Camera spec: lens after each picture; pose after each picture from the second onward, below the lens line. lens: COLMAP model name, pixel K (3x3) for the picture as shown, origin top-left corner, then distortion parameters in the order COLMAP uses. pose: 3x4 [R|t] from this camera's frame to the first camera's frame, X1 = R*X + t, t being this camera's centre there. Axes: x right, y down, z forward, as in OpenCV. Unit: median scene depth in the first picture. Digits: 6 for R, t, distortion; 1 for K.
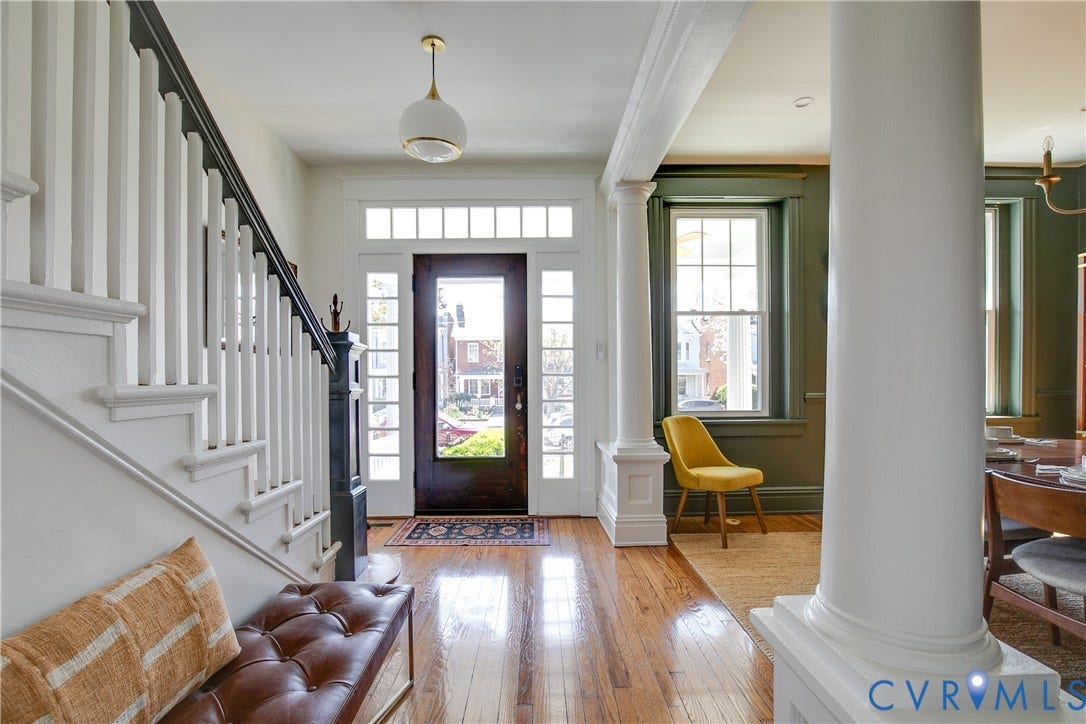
lens RADIAL K [[501.7, 0, 547.6], [0, 501.7, 381.2], [0, 0, 1]] dist [-0.030065, -0.000288]
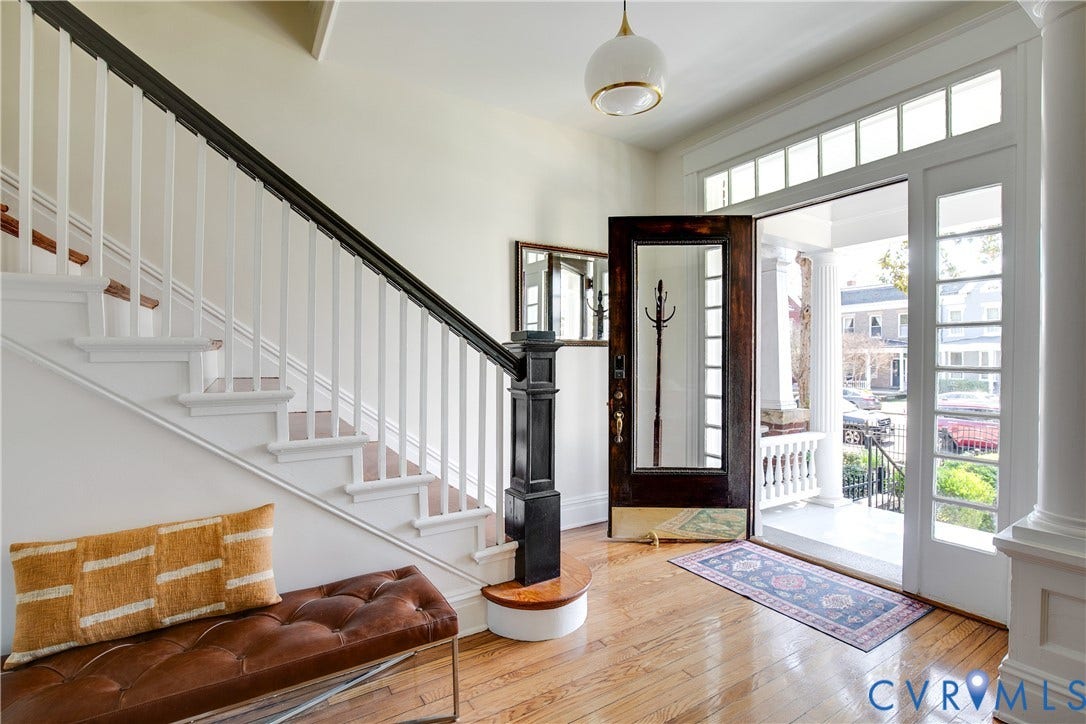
lens RADIAL K [[501.7, 0, 544.1], [0, 501.7, 363.3], [0, 0, 1]] dist [-0.030065, -0.000288]
pose [[0.517212, 0.012934, -0.855759, 0.298101], [-0.002009, 0.999901, 0.013899, -0.032279], [0.855855, -0.005470, 0.517187, 0.339456]]
